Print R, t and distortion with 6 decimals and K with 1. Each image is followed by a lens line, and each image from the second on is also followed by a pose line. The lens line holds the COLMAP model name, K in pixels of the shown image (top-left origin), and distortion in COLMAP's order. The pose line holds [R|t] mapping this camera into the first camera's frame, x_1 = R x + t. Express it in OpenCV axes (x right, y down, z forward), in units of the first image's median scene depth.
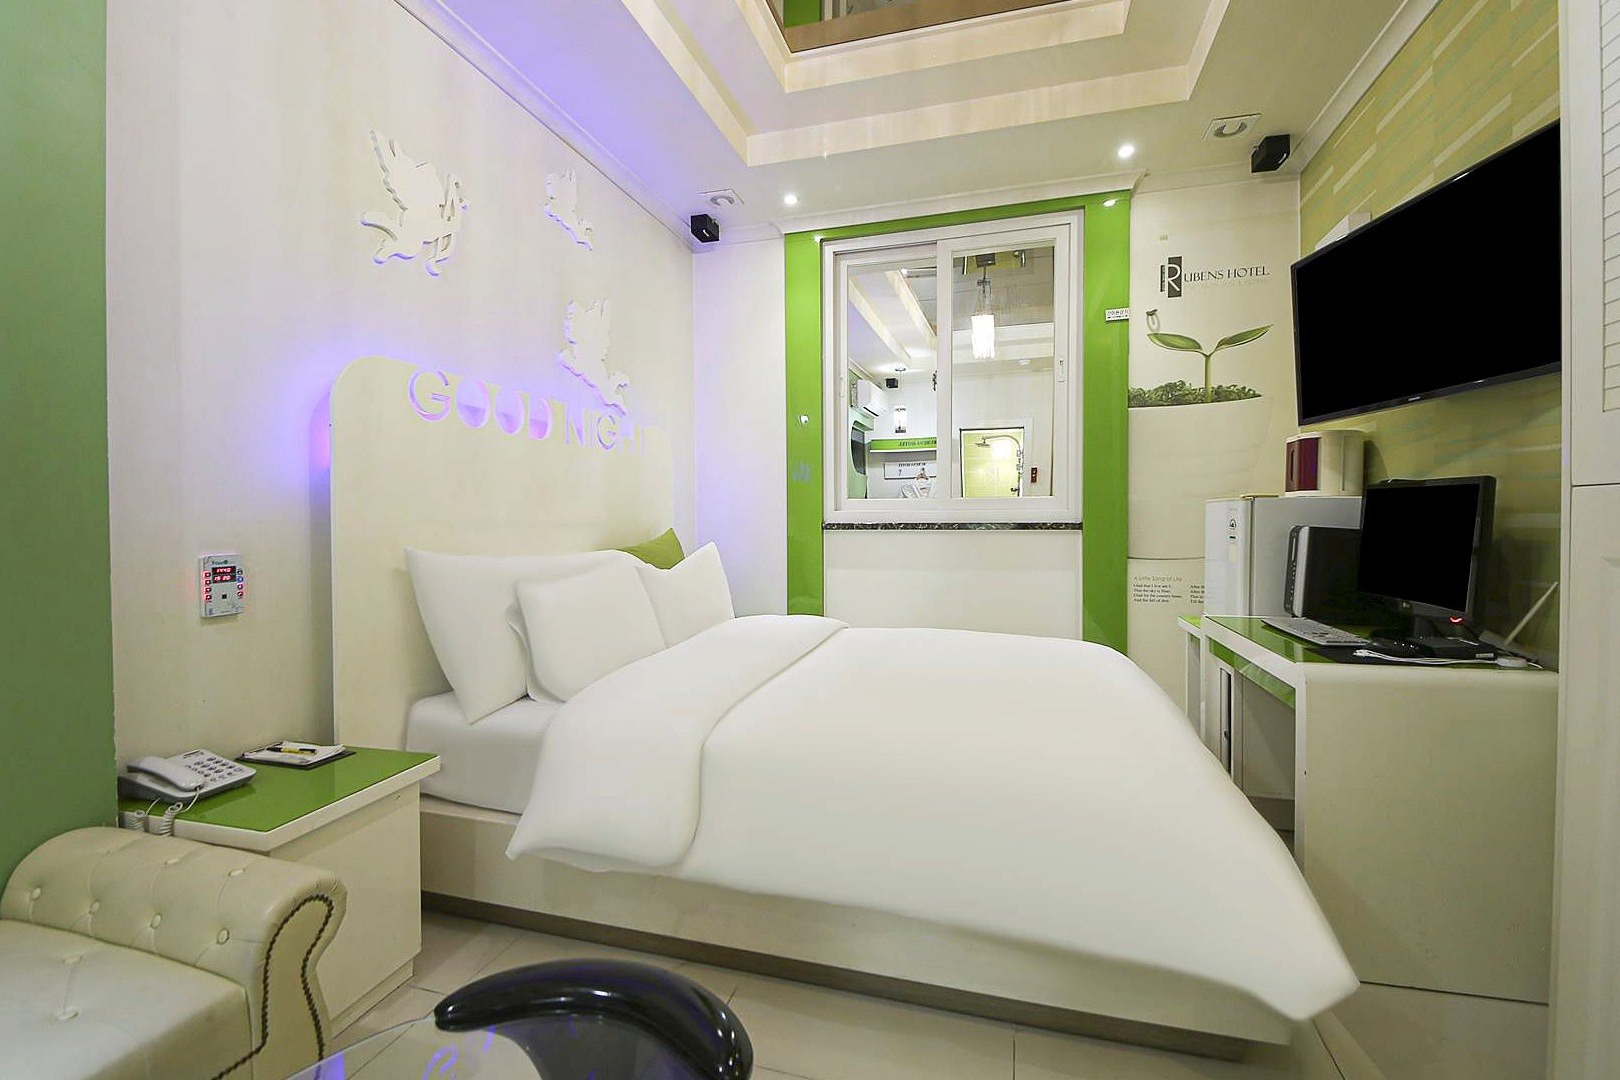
lens RADIAL K [[702.4, 0, 808.1], [0, 702.4, 530.9], [0, 0, 1]] dist [0.034571, -0.027988]
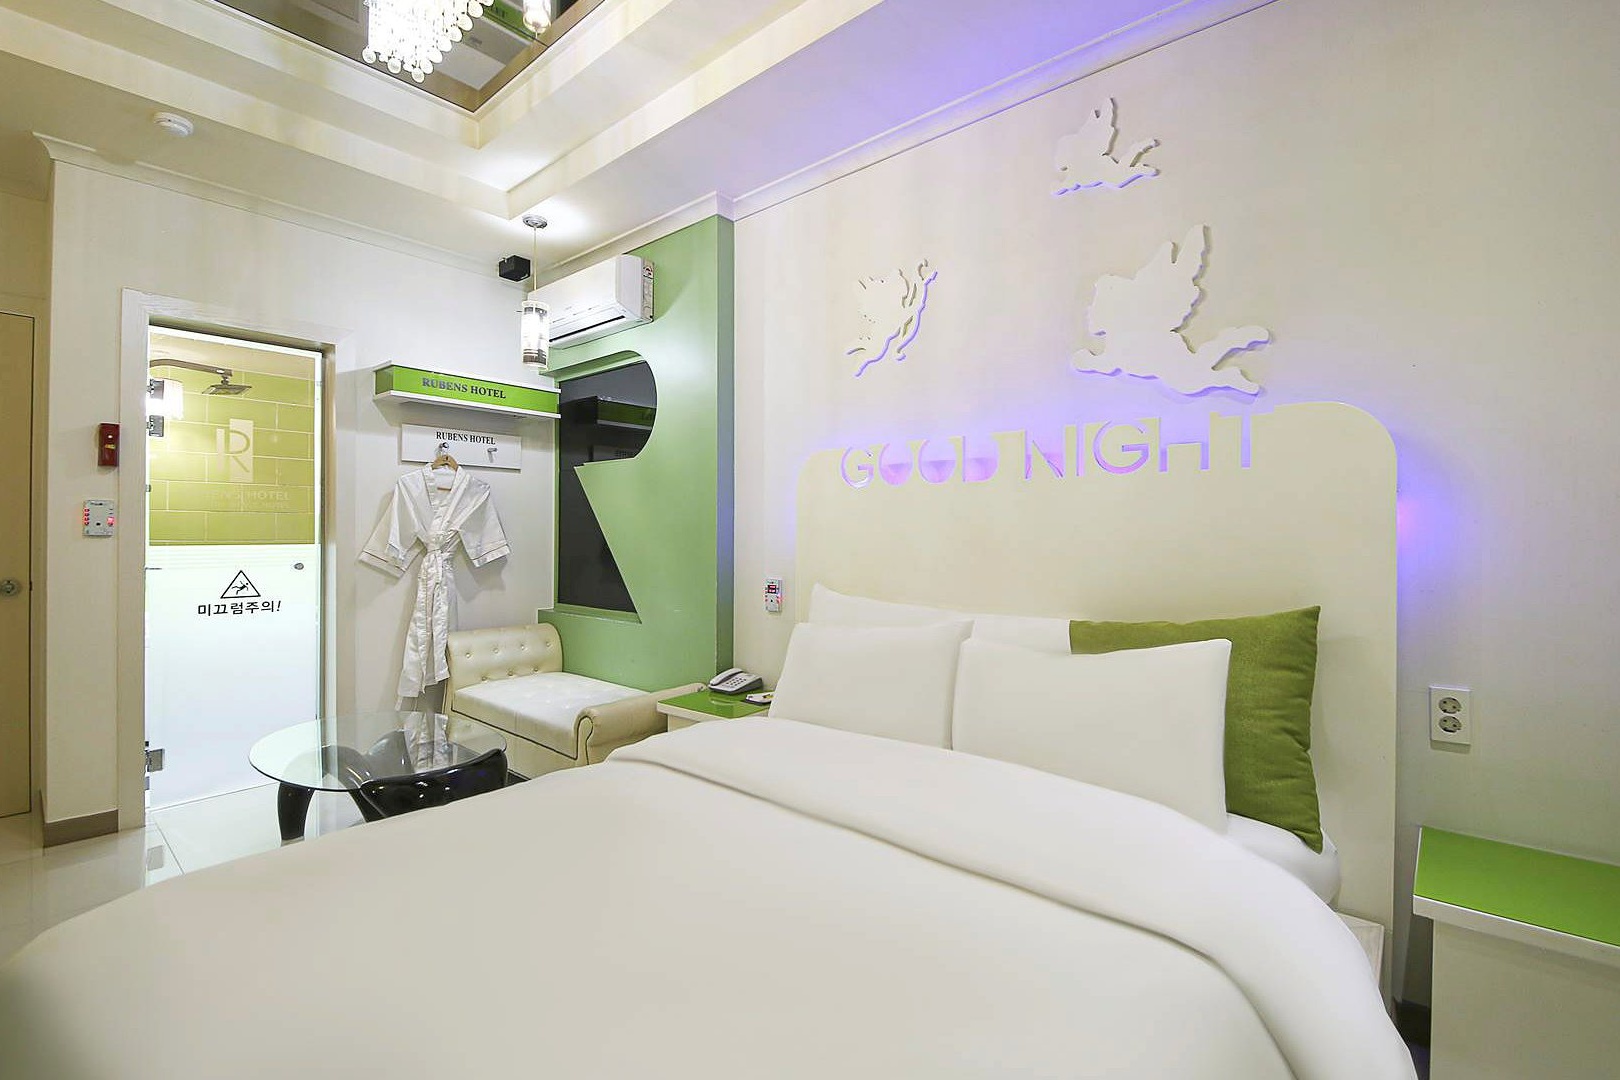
lens RADIAL K [[702.4, 0, 808.1], [0, 702.4, 530.9], [0, 0, 1]] dist [0.034571, -0.027988]
pose [[-0.417880, -0.005672, -0.908485, 0.413469], [-0.022594, 0.999736, 0.004151, -0.050548], [0.908221, 0.022261, -0.417897, 0.918315]]
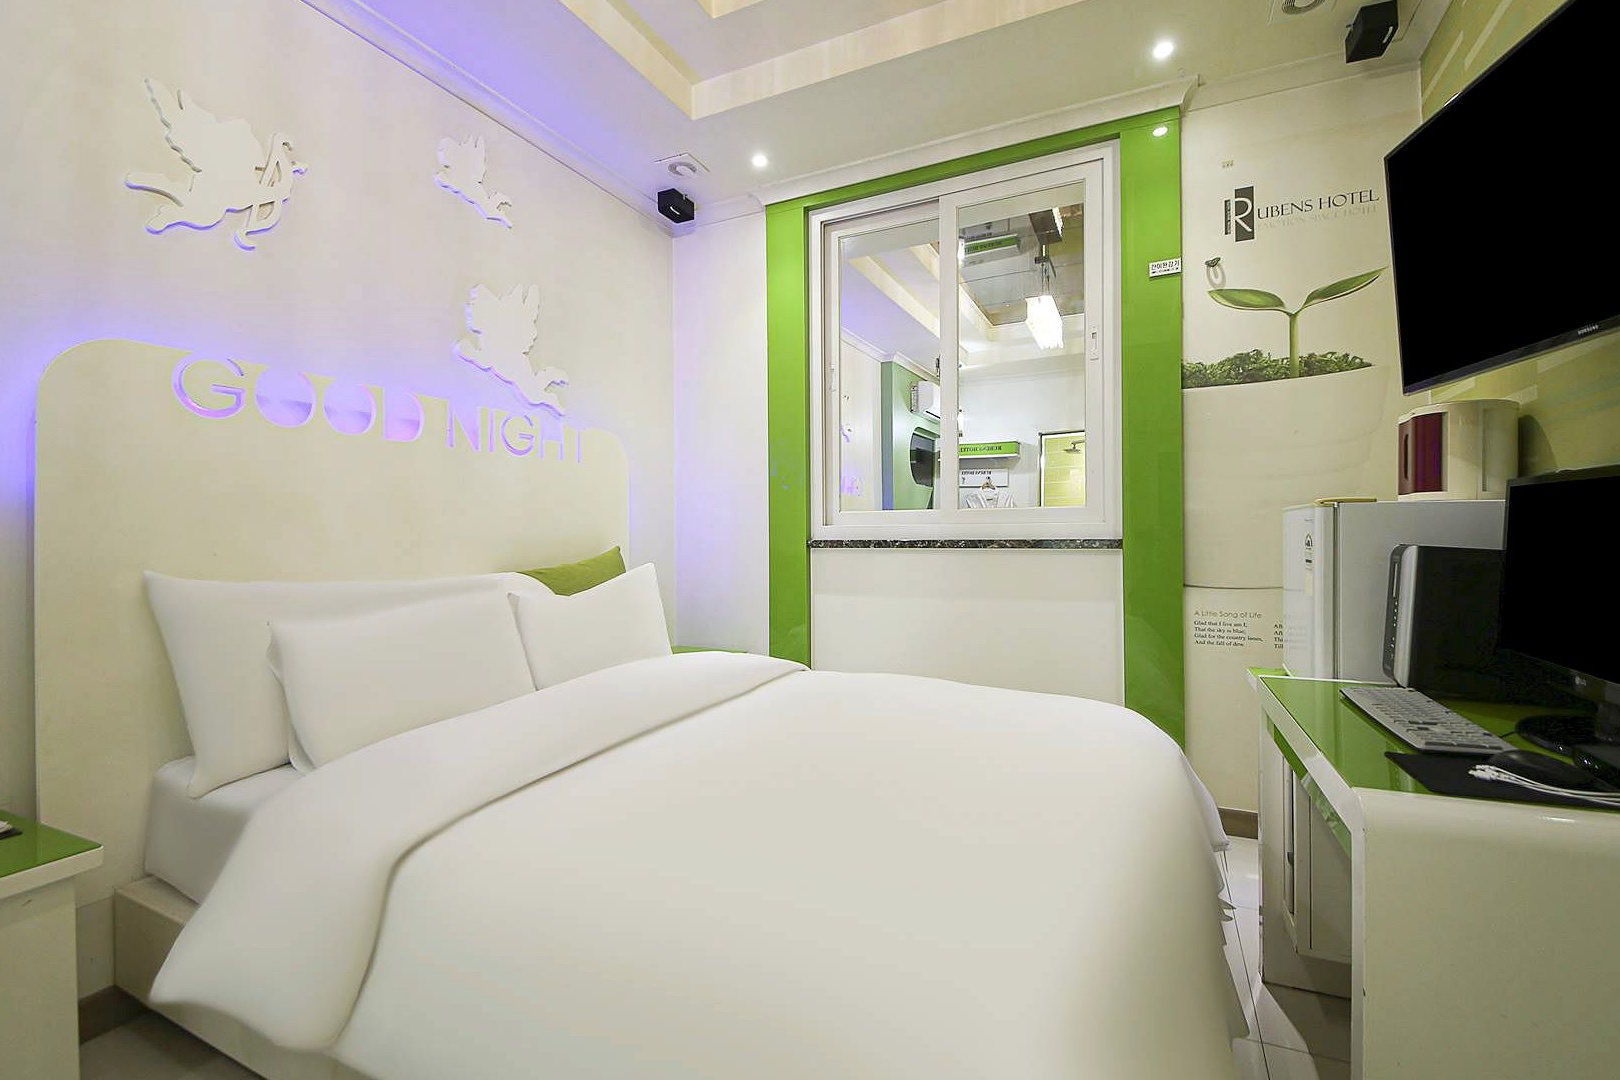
lens RADIAL K [[707.0, 0, 807.4], [0, 707.0, 529.1], [0, 0, 1]] dist [0.022935, -0.019513]
pose [[0.986955, -0.003639, -0.160953, 0.180944], [-0.000362, 0.999692, -0.024821, -0.003650], [0.160994, 0.024555, 0.986650, 0.187720]]
